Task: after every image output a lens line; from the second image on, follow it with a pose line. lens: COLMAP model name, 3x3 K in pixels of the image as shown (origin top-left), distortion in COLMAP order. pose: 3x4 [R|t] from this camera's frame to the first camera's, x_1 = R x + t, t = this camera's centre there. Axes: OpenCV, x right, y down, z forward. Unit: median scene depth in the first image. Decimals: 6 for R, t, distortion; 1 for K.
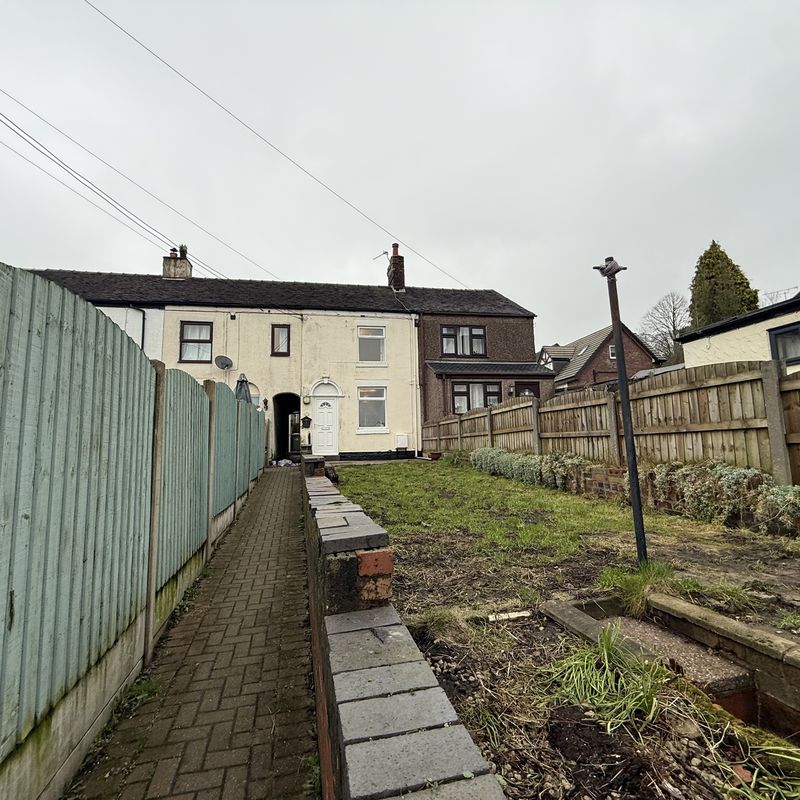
lens RADIAL K [[421.0, 0, 400.7], [0, 421.0, 400.0], [0, 0, 1]] dist [-0.003054, -0.001839]
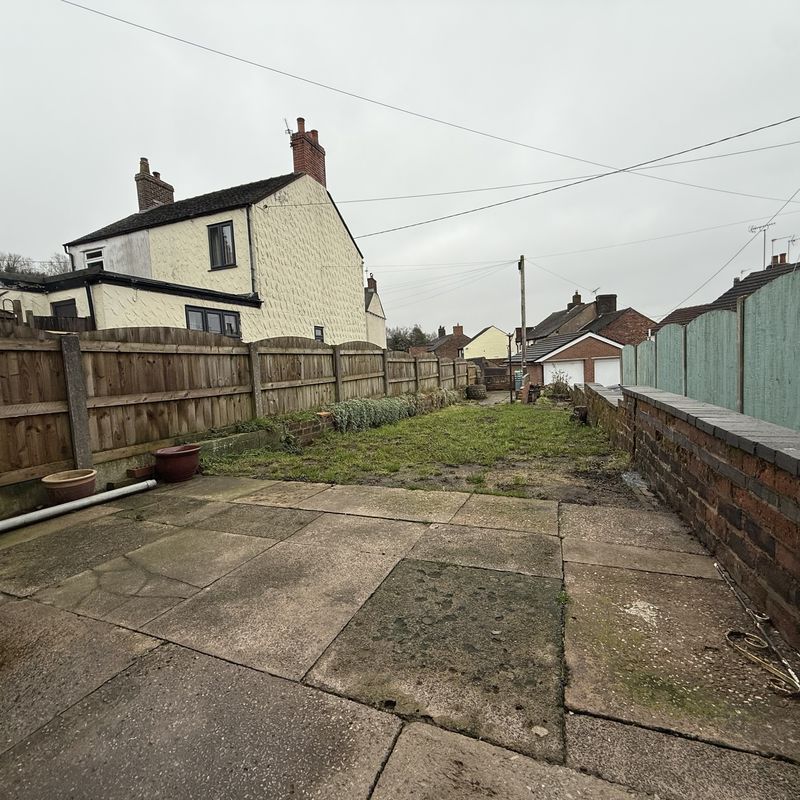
lens RADIAL K [[421.0, 0, 397.8], [0, 421.0, 402.5], [0, 0, 1]] dist [-0.003054, -0.001839]
pose [[-0.830283, 0.024300, 0.556811, -0.194137], [0.005960, 0.999379, -0.034727, 0.096264], [-0.557309, -0.025515, -0.829913, 1.023980]]
